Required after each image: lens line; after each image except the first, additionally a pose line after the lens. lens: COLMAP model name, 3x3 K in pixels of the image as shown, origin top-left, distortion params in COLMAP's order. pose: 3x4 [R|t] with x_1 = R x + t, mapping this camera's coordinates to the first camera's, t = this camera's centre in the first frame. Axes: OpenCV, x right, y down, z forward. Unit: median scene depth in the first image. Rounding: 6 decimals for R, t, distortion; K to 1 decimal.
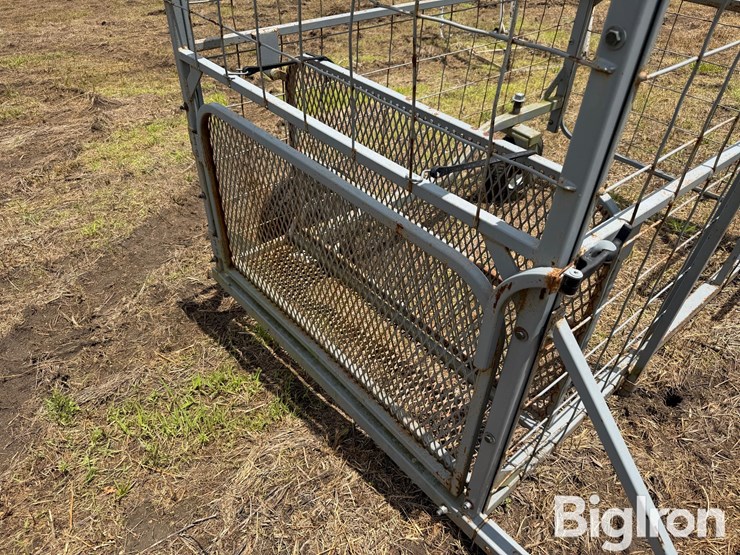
lens RADIAL K [[521.7, 0, 374.3], [0, 521.7, 284.9], [0, 0, 1]] dist [-0.004013, -0.008414]
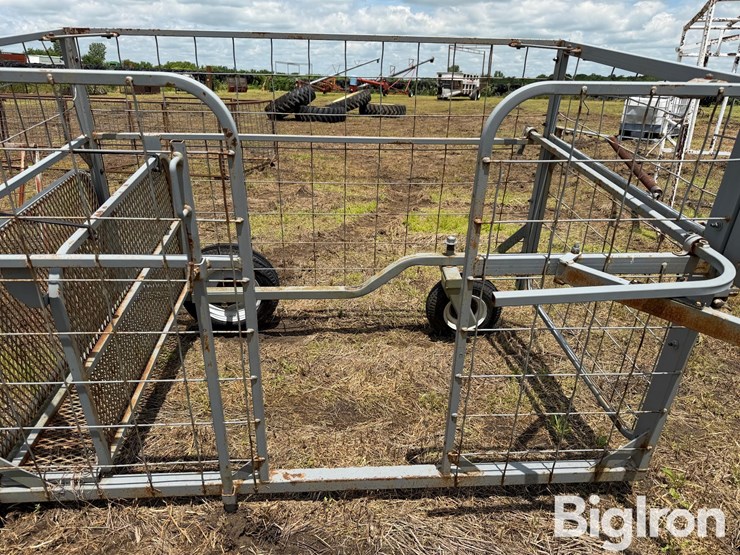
lens RADIAL K [[520.5, 0, 370.0], [0, 520.5, 277.5], [0, 0, 1]] dist [0.028329, -0.055237]
pose [[0.796017, 0.265484, -0.543944, 0.715279], [-0.387407, 0.913952, -0.120865, -0.109630], [0.465051, 0.306938, 0.830372, 0.108584]]
